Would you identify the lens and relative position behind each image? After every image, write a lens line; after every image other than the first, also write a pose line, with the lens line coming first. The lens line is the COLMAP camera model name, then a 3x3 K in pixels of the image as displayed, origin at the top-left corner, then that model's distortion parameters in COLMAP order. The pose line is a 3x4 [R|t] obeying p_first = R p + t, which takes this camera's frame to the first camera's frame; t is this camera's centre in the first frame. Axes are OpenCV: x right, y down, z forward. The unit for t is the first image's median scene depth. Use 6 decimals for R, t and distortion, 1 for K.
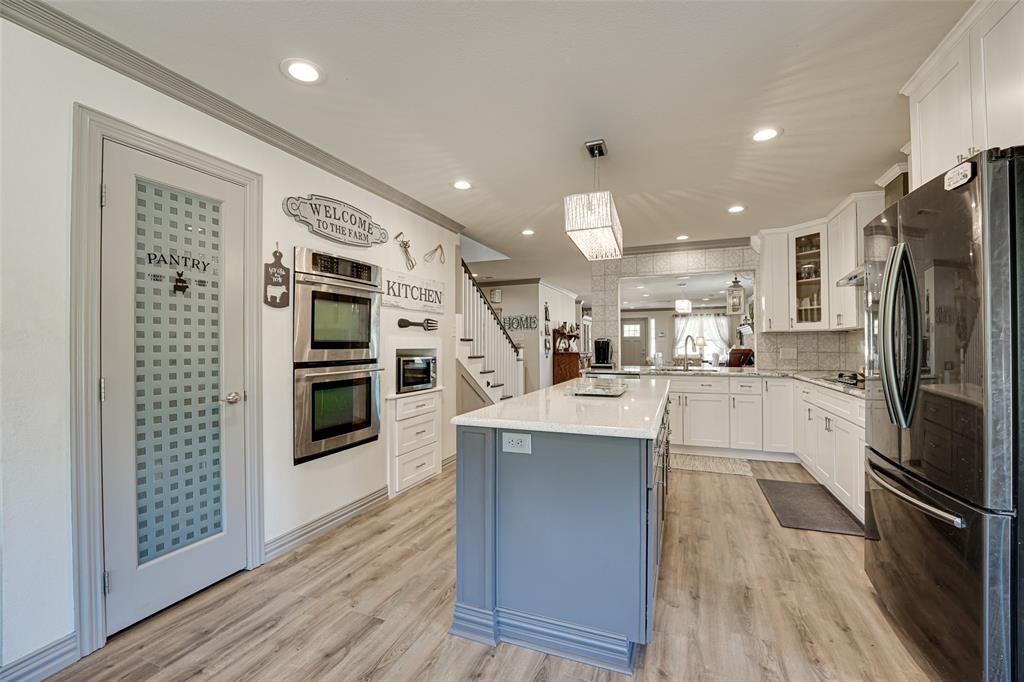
lens RADIAL K [[421.1, 0, 516.1], [0, 421.1, 340.5], [0, 0, 1]] dist [-0.022243, 0.000557]
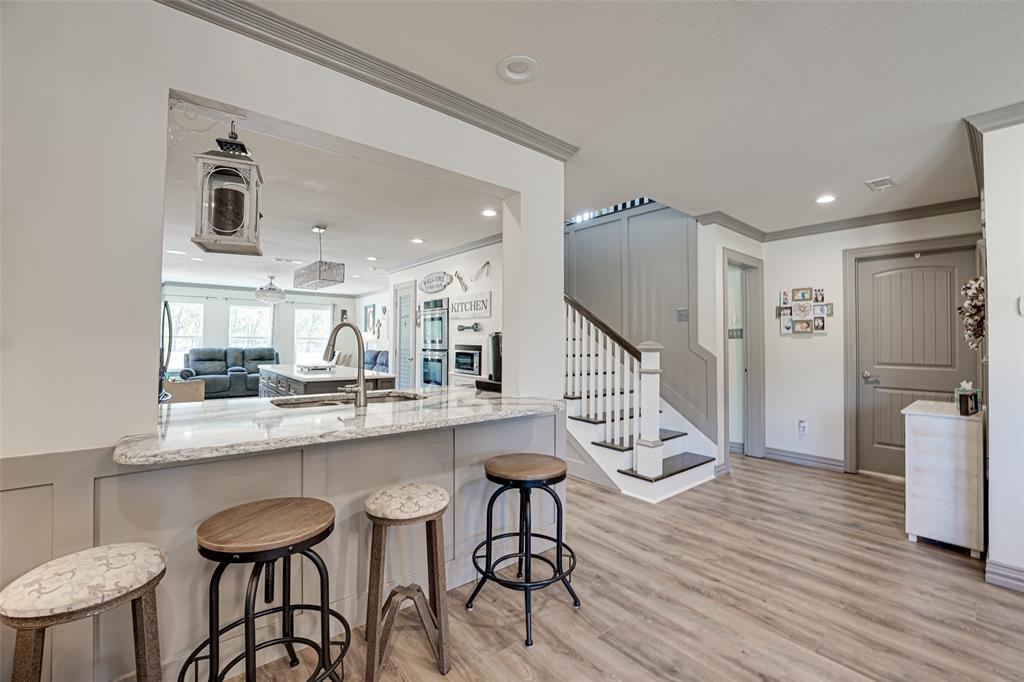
lens RADIAL K [[426.8, 0, 512.0], [0, 426.8, 341.0], [0, 0, 1]] dist [0.001702, 0.000296]
pose [[-0.481238, -0.000939, -0.876589, 1.068170], [0.002125, 0.999995, -0.002238, 0.011275], [0.876587, -0.002940, -0.481234, 2.012158]]
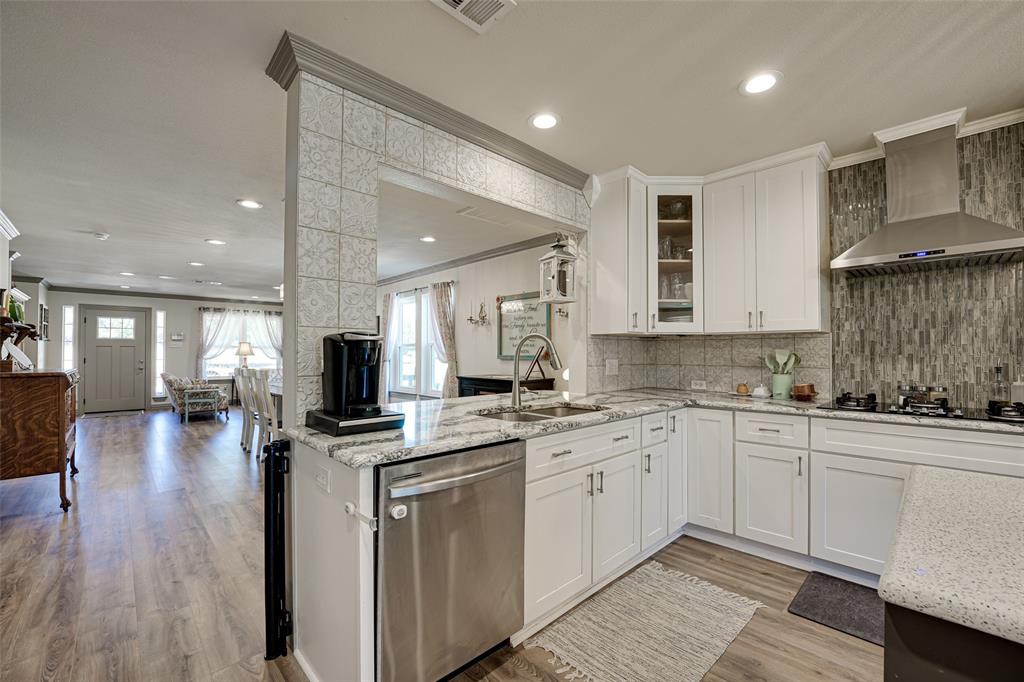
lens RADIAL K [[423.8, 0, 513.1], [0, 423.8, 348.0], [0, 0, 1]] dist [-0.032582, 0.006178]
pose [[0.414636, 0.016595, 0.909836, -0.048613], [-0.013048, 0.999839, -0.012290, 0.014033], [-0.909894, -0.006775, 0.414786, 1.215178]]
